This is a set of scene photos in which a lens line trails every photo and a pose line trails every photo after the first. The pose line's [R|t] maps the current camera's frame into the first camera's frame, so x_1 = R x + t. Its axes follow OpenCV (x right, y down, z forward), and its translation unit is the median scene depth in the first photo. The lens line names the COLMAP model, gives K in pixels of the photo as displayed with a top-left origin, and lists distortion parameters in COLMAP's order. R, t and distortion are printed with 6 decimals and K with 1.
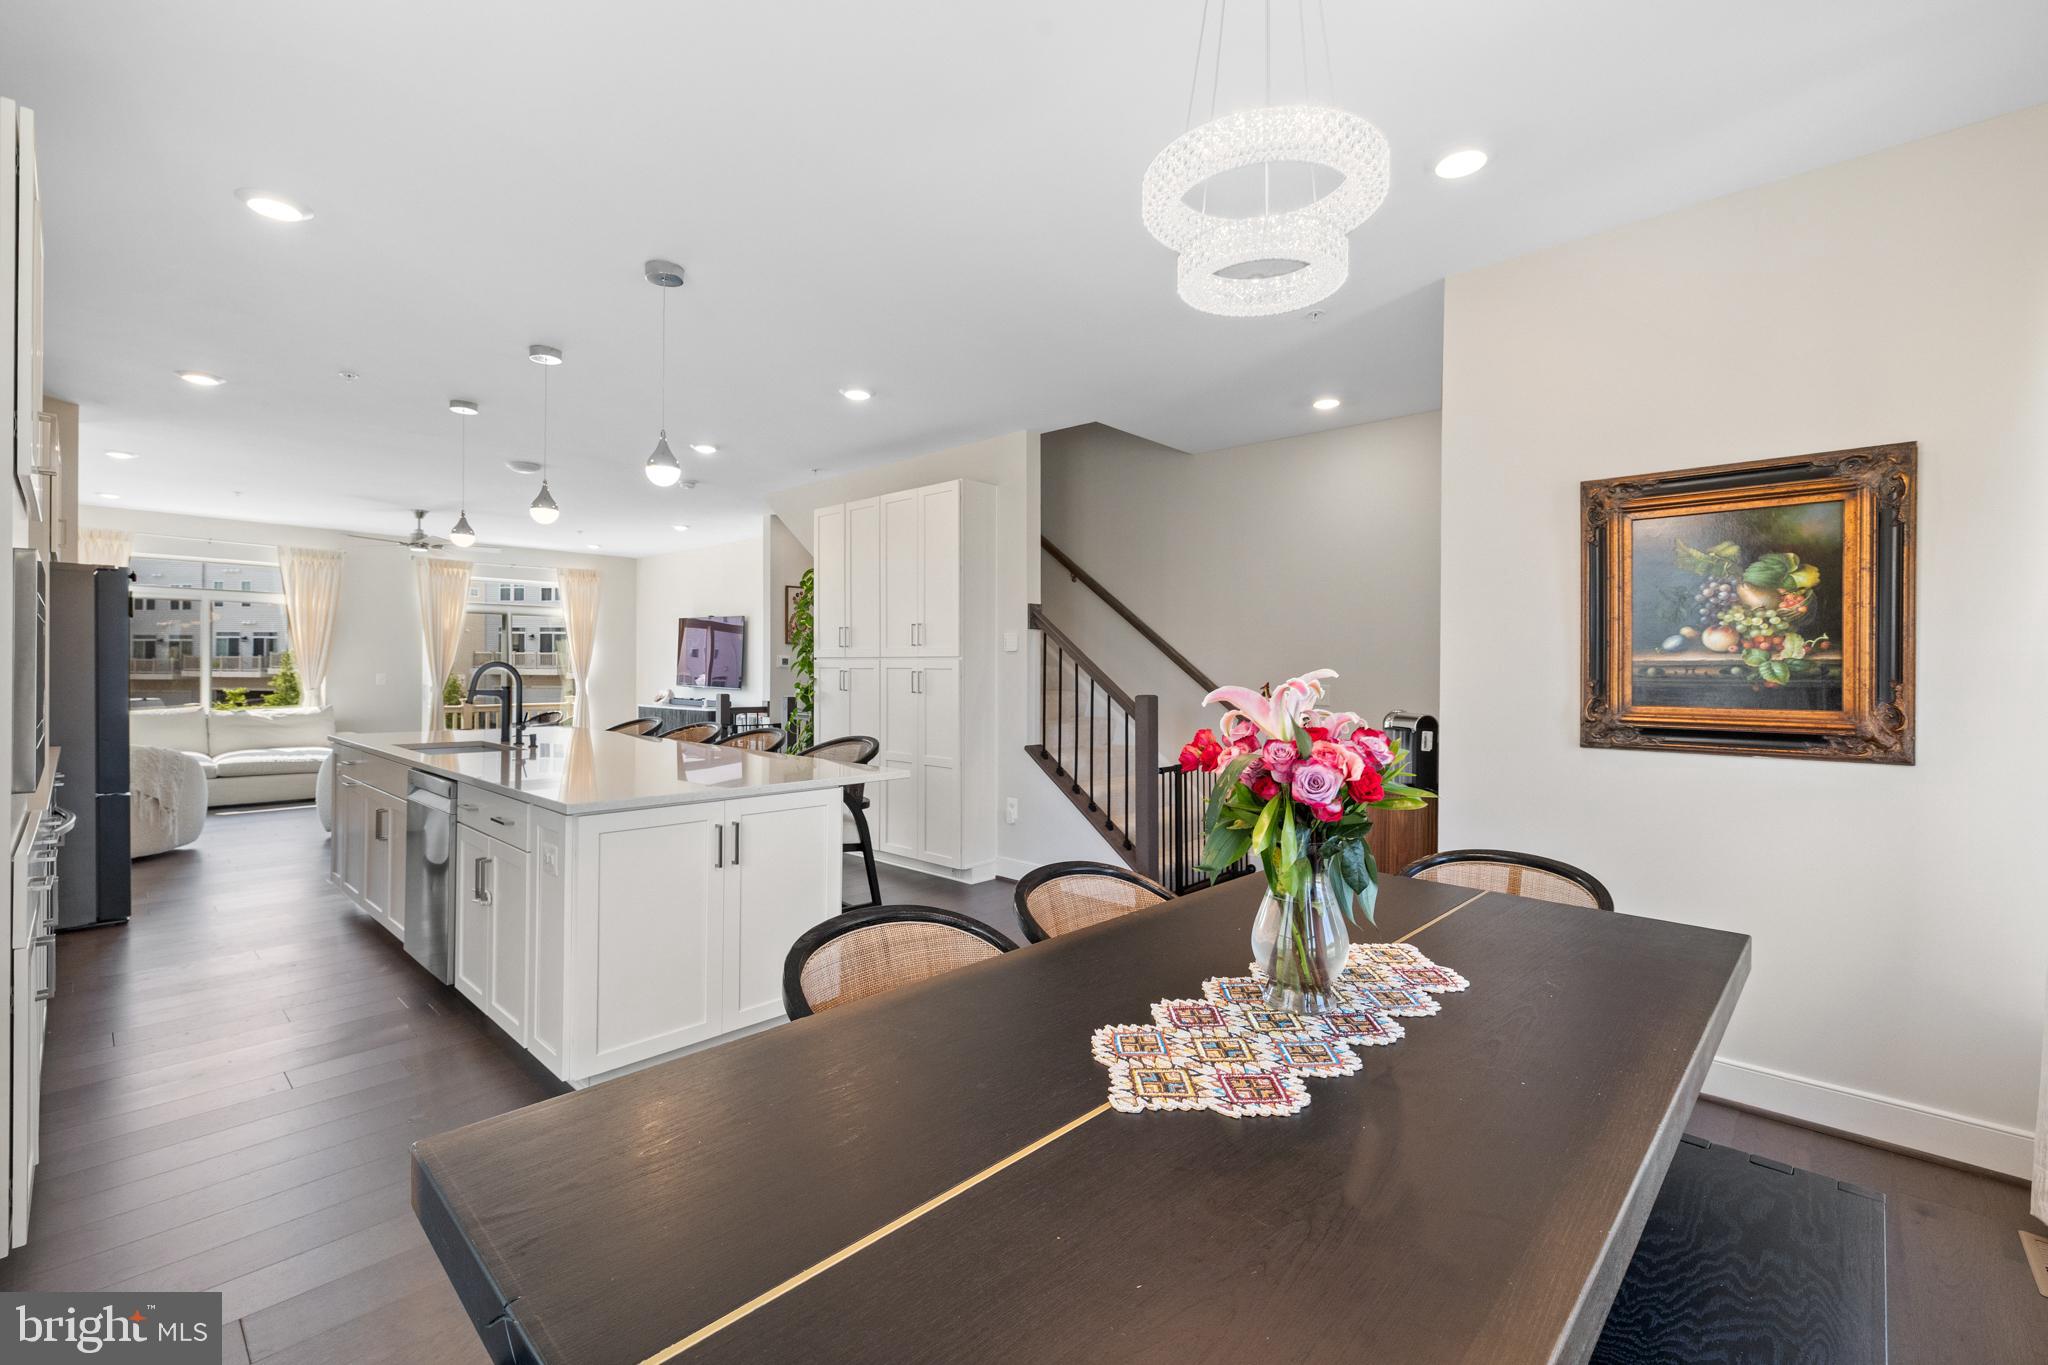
lens RADIAL K [[867.3, 0, 1019.1], [0, 867.3, 673.0], [0, 0, 1]] dist [0.007504, -0.000125]
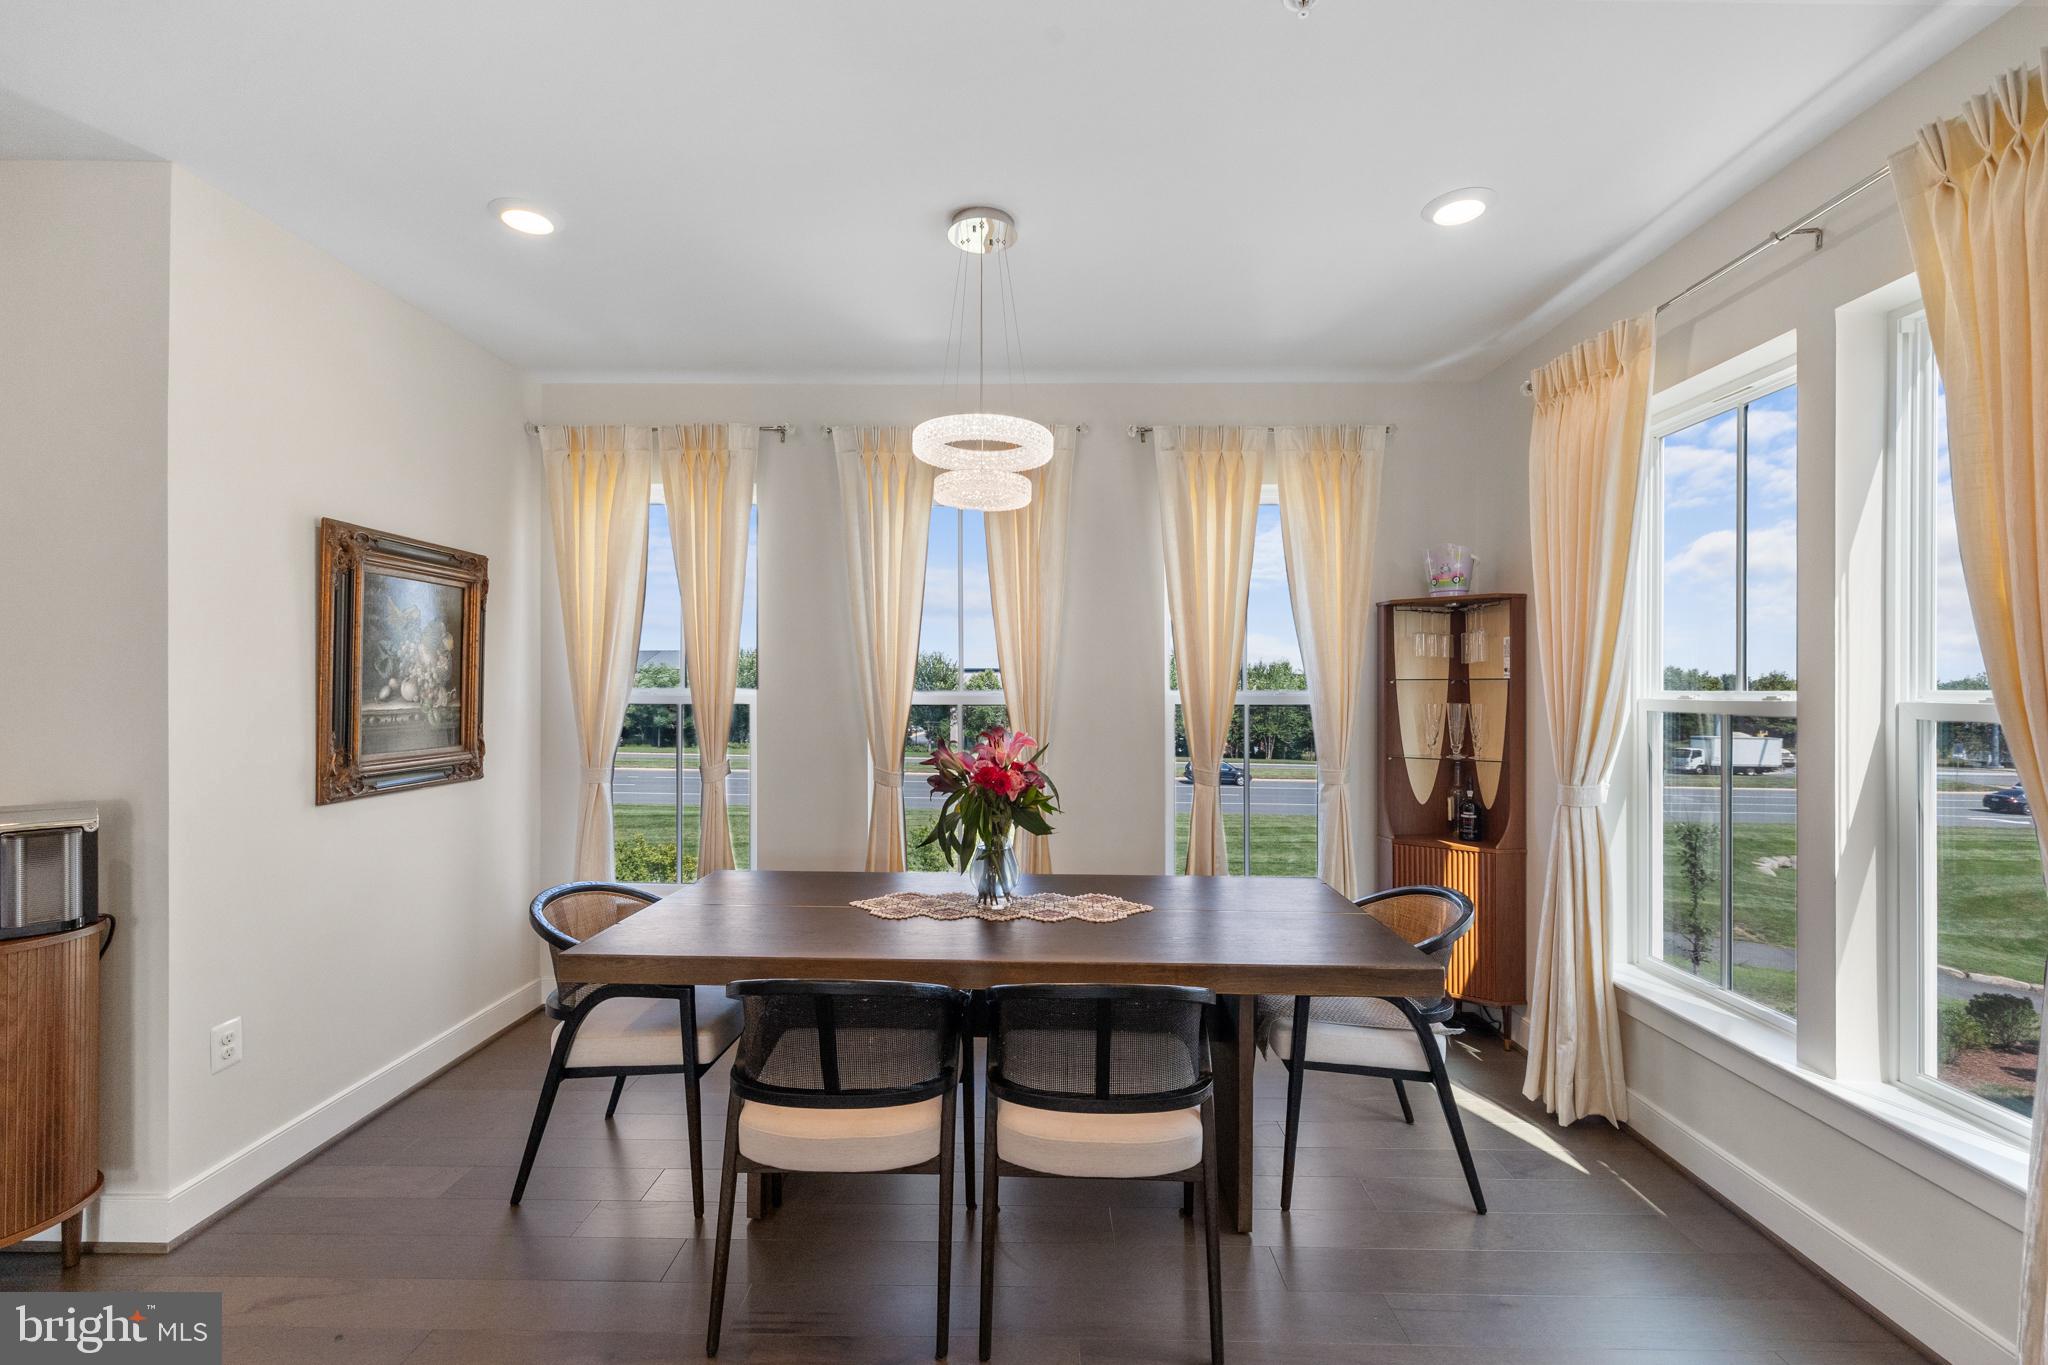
lens RADIAL K [[867.3, 0, 1005.3], [0, 867.3, 688.4], [0, 0, 1]] dist [0.007504, -0.000125]
pose [[-0.654334, -0.008143, 0.756162, -0.592063], [-0.007164, 0.999964, 0.004569, -0.052935], [-0.756172, -0.002428, -0.654369, 1.178069]]
